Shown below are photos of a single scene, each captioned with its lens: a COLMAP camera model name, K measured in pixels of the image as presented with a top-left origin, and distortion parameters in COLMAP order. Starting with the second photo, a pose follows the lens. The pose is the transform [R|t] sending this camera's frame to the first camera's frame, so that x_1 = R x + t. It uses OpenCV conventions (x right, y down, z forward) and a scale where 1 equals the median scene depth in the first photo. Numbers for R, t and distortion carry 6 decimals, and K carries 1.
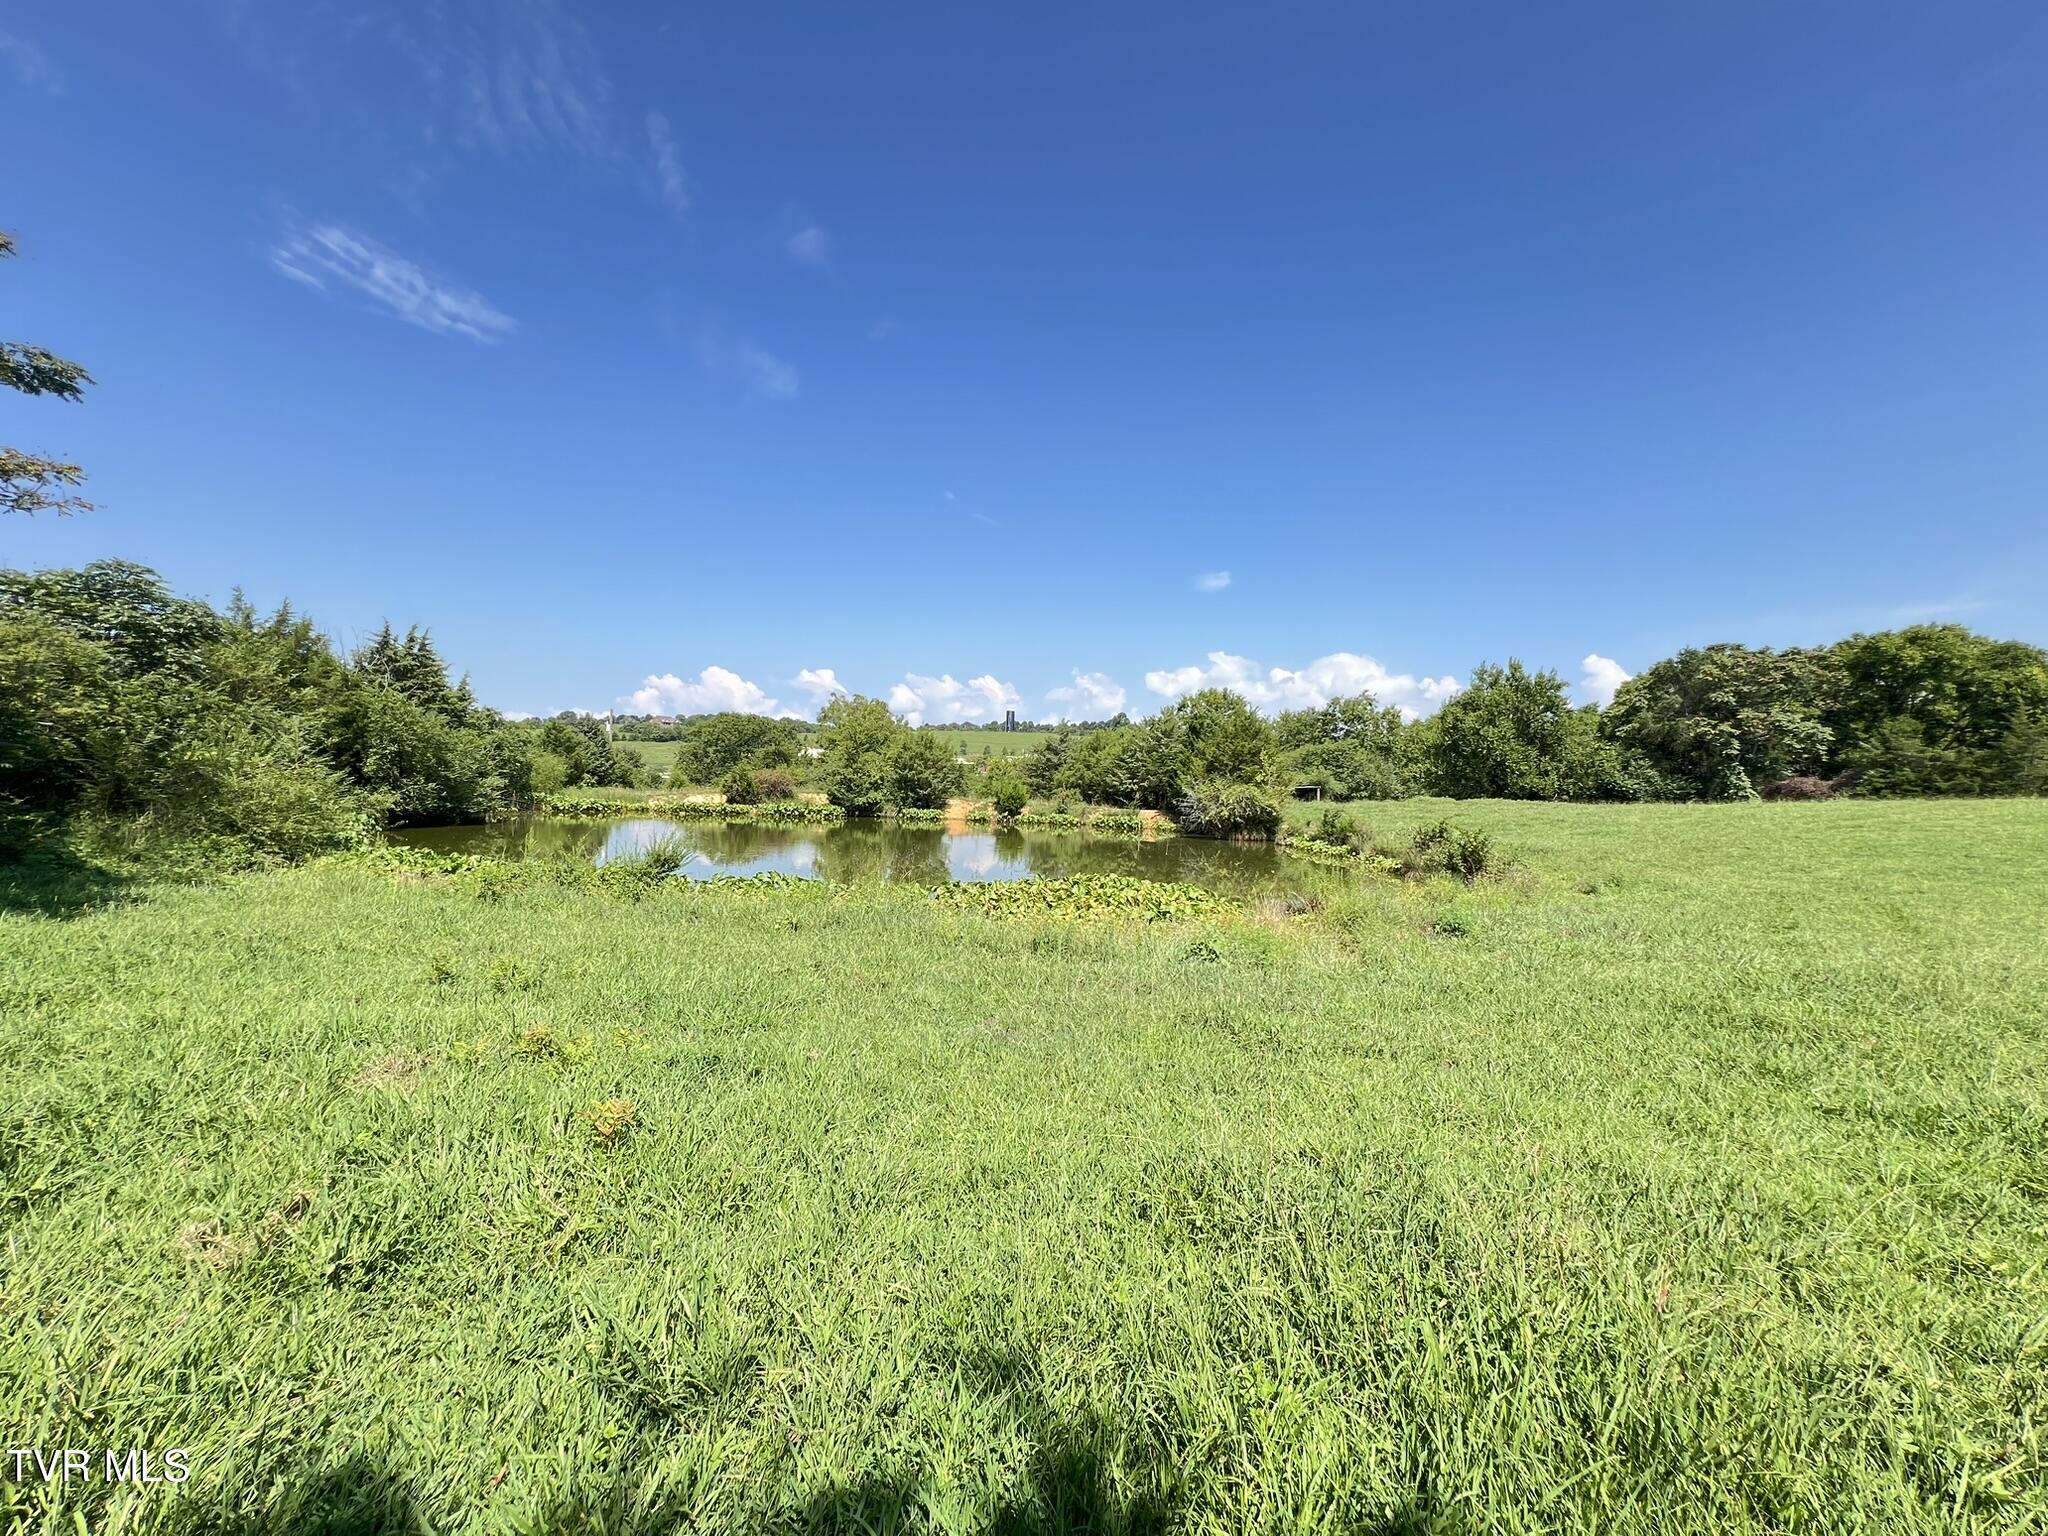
lens RADIAL K [[824.1, 0, 1015.4], [0, 824.1, 763.1], [0, 0, 1]] dist [-0.003373, 0.001090]
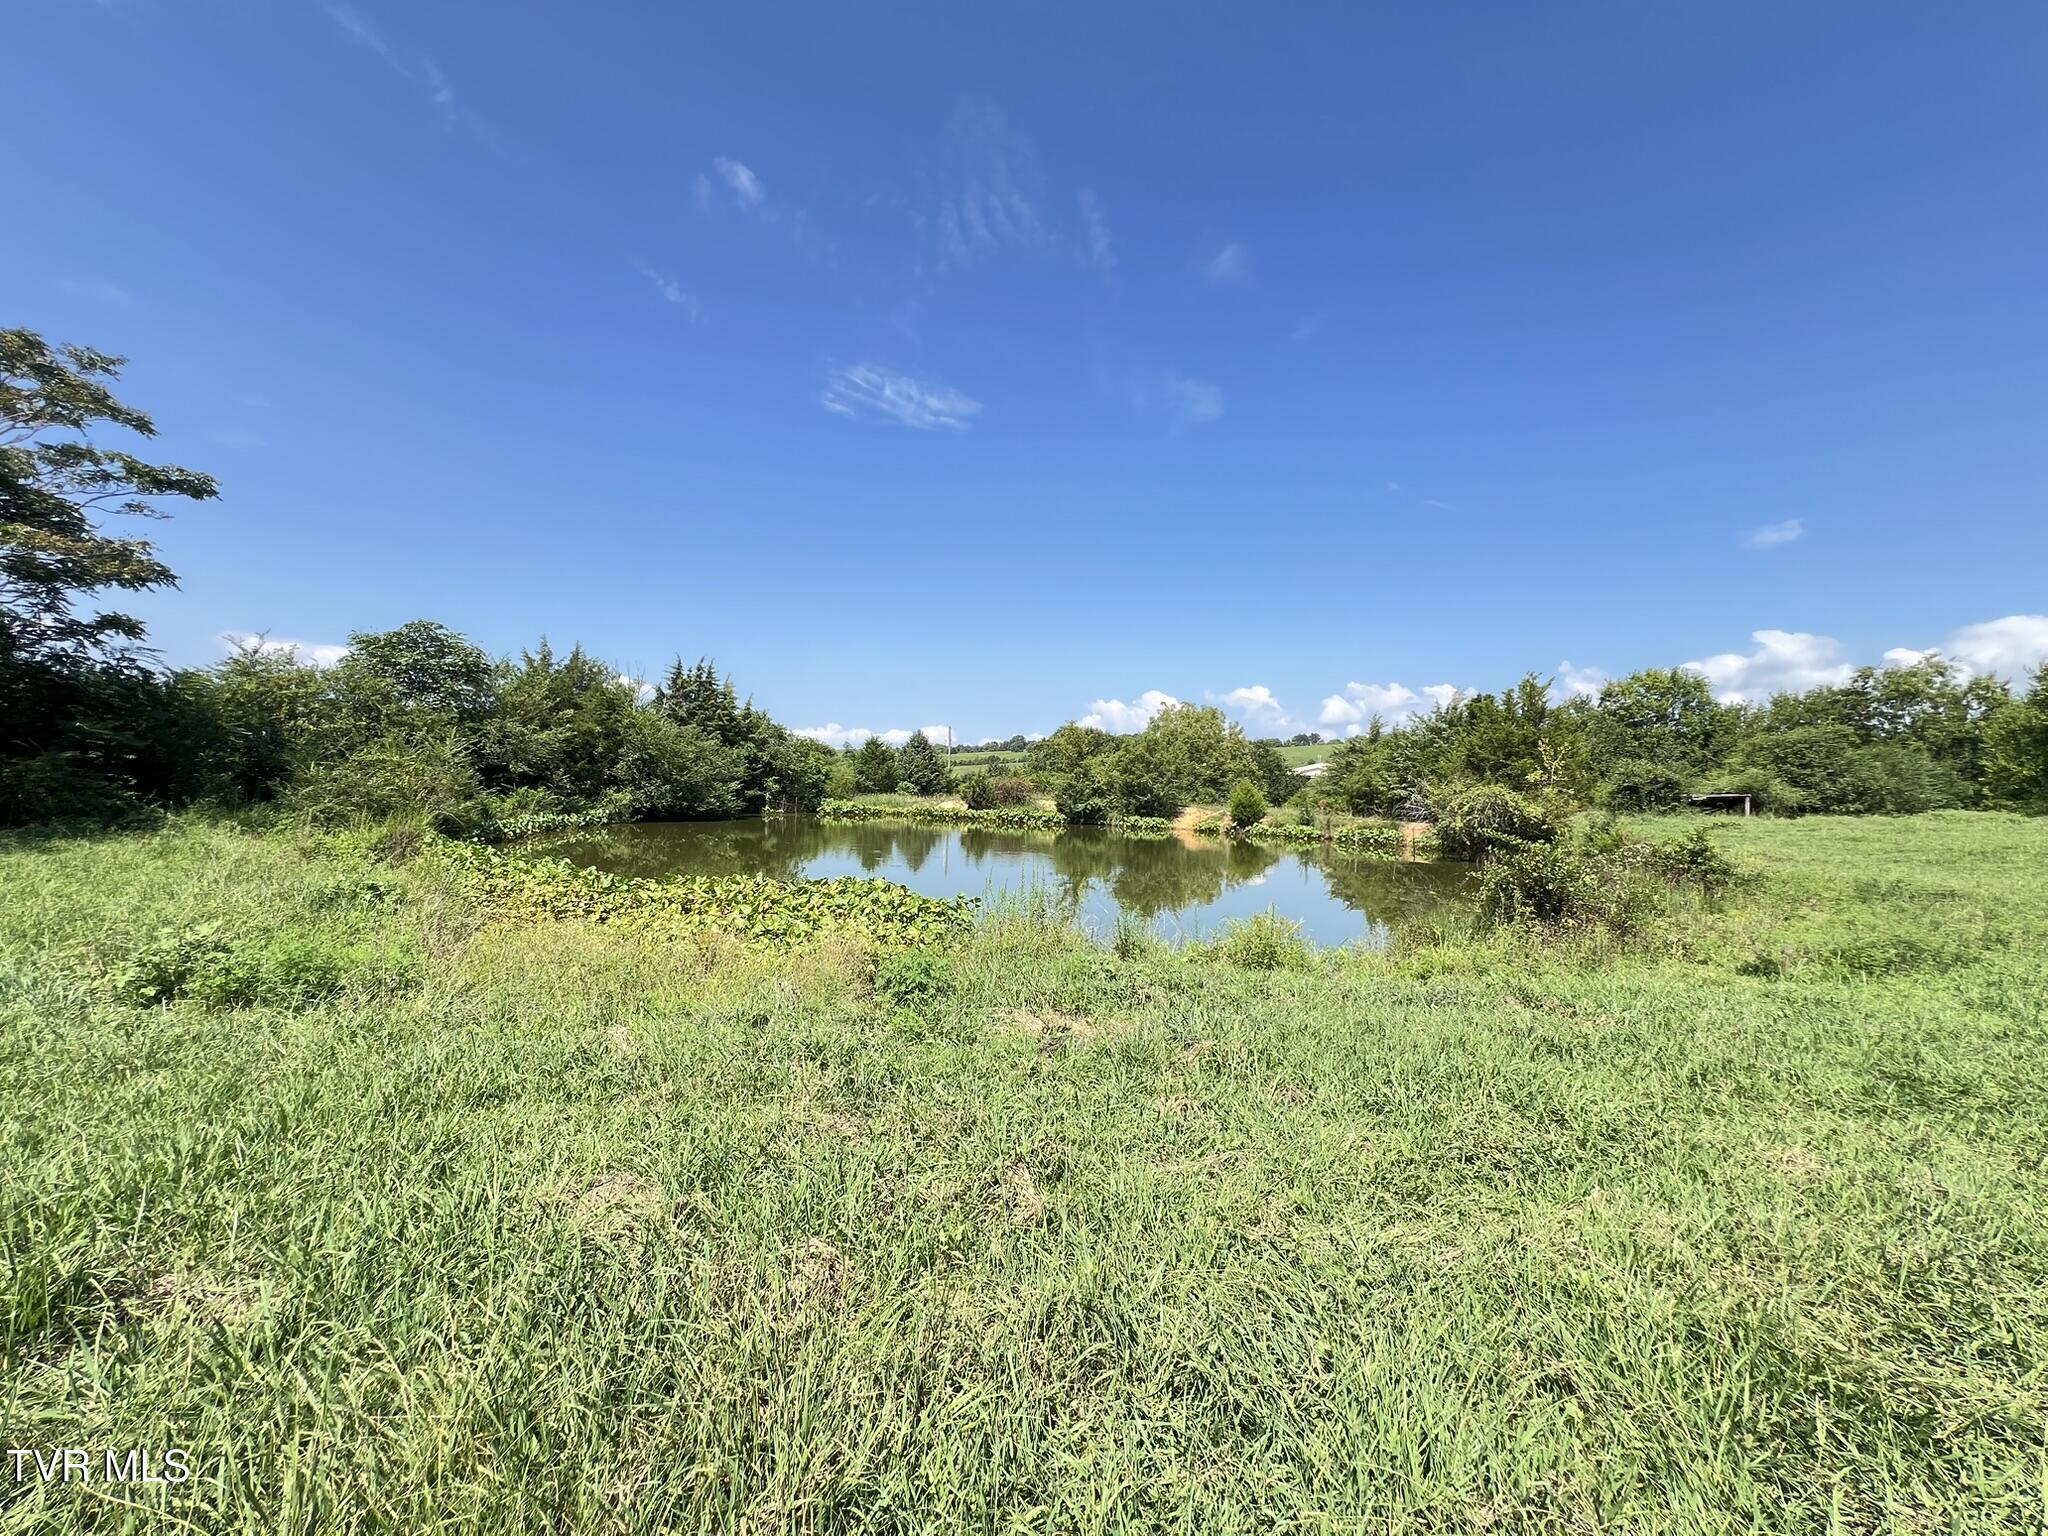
lens RADIAL K [[824.1, 0, 1017.1], [0, 824.1, 764.6], [0, 0, 1]] dist [-0.003373, 0.001090]
pose [[0.870506, -0.016725, -0.491874, 0.180273], [0.008159, 0.999775, -0.019556, 0.012106], [0.492091, 0.013011, 0.870447, 0.114128]]
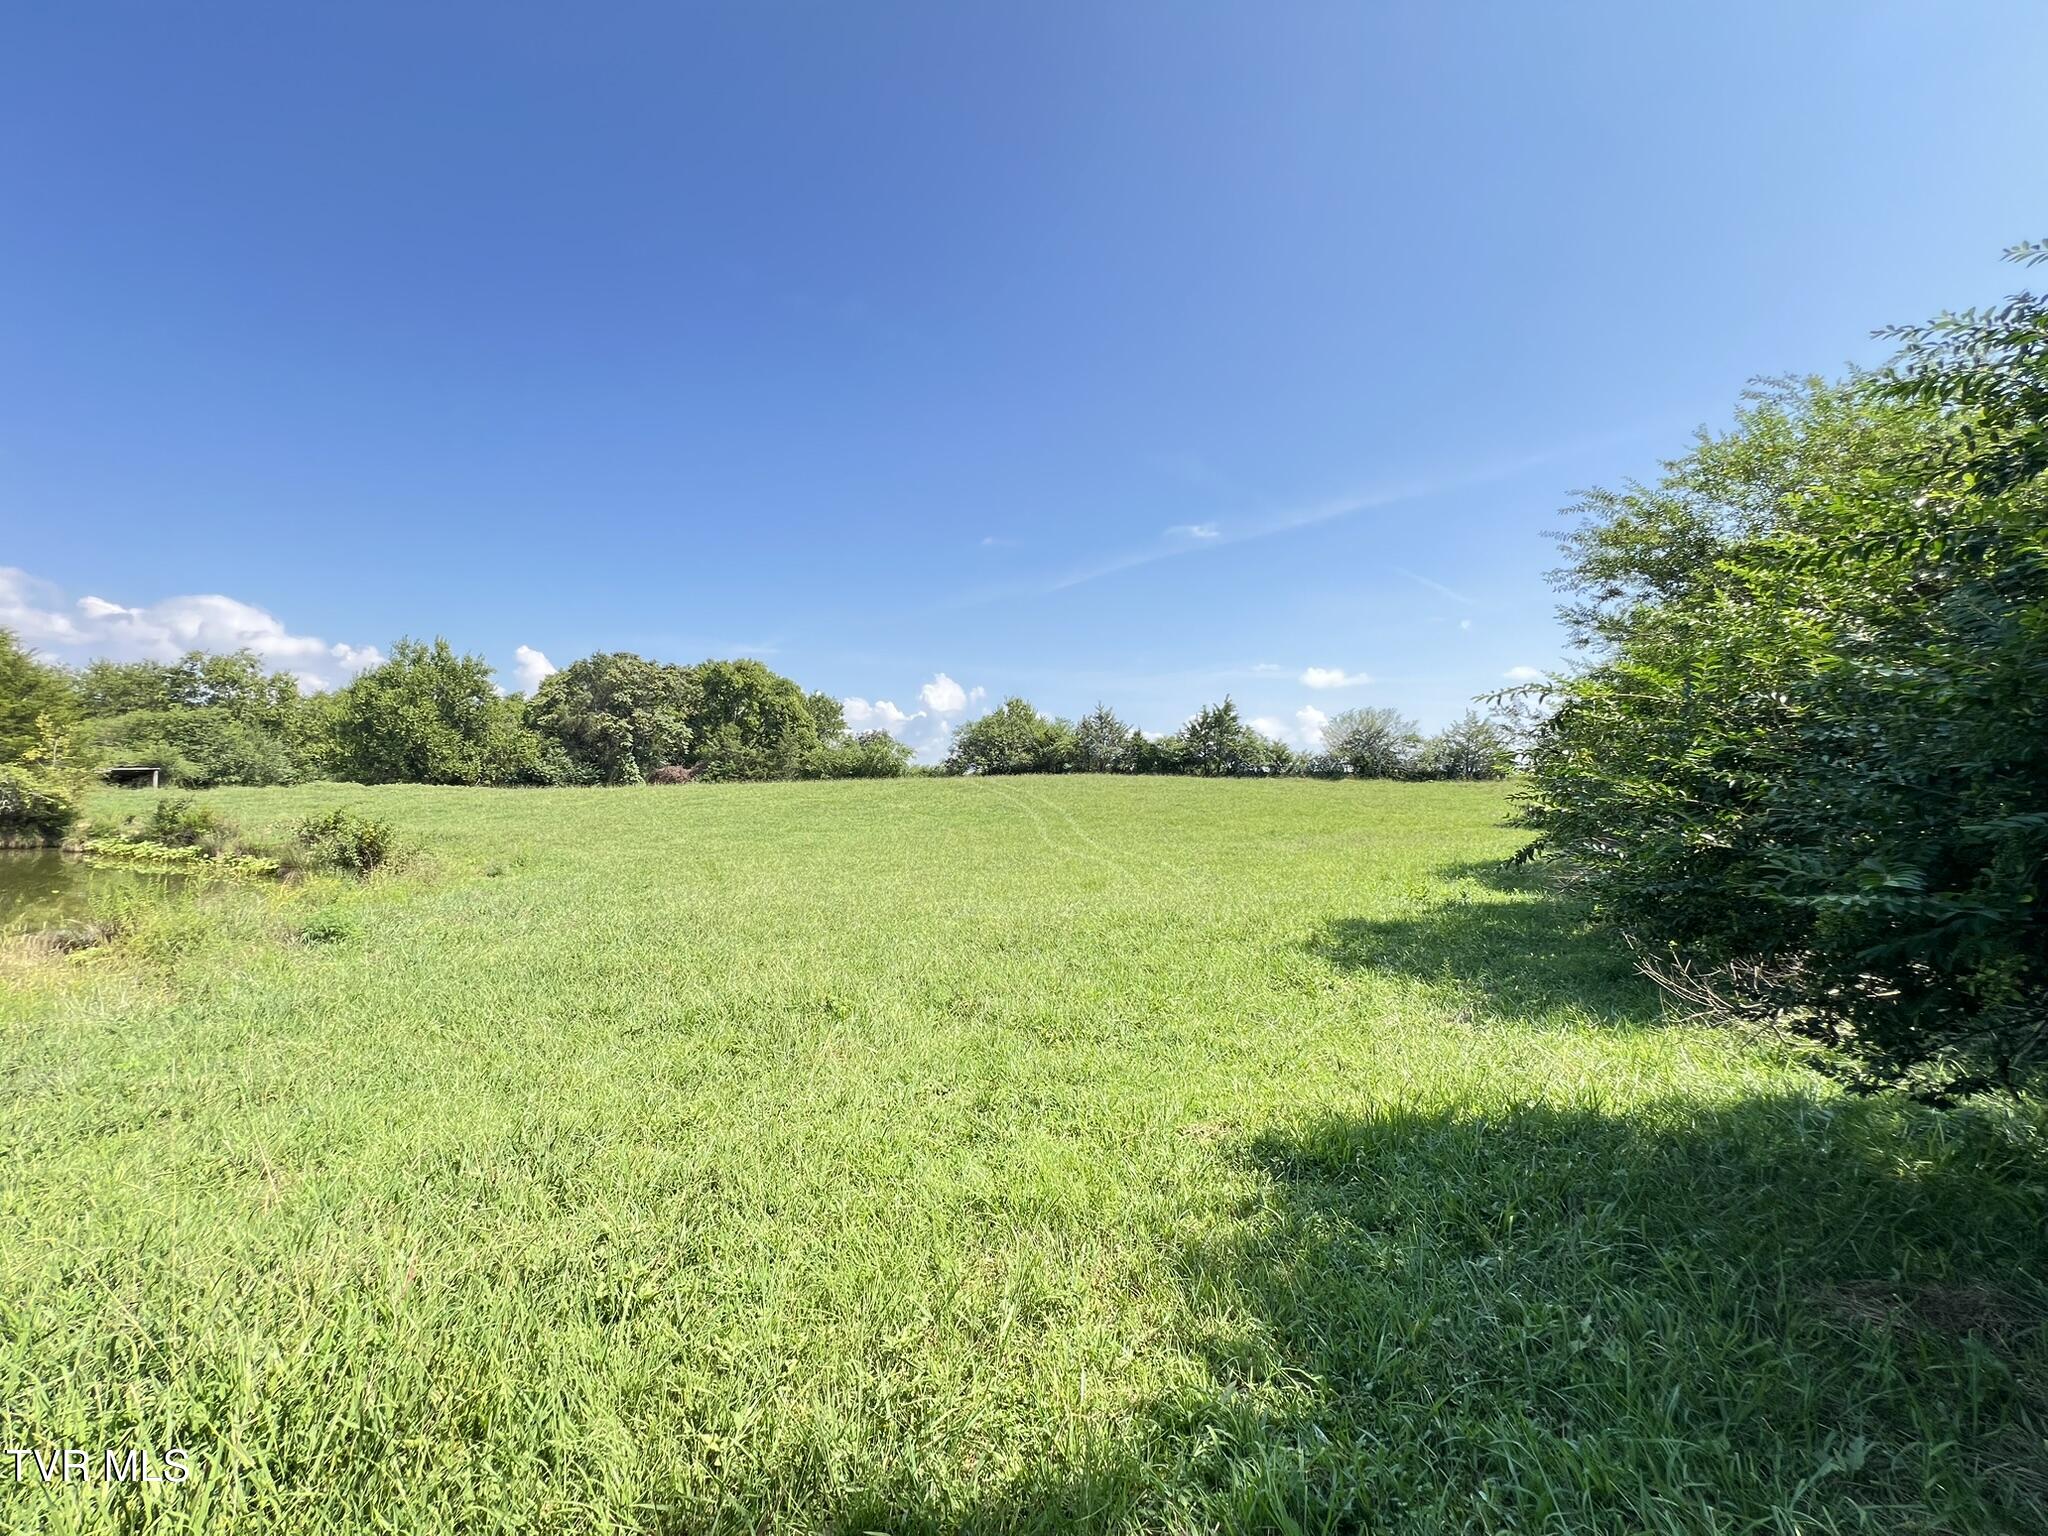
lens RADIAL K [[824.1, 0, 1015.6], [0, 824.1, 762.3], [0, 0, 1]] dist [-0.003373, 0.001090]
pose [[0.405637, 0.019925, 0.913817, 0.006606], [-0.035955, 0.999336, -0.005829, -0.000324], [-0.913327, -0.030492, 0.406084, -0.003192]]
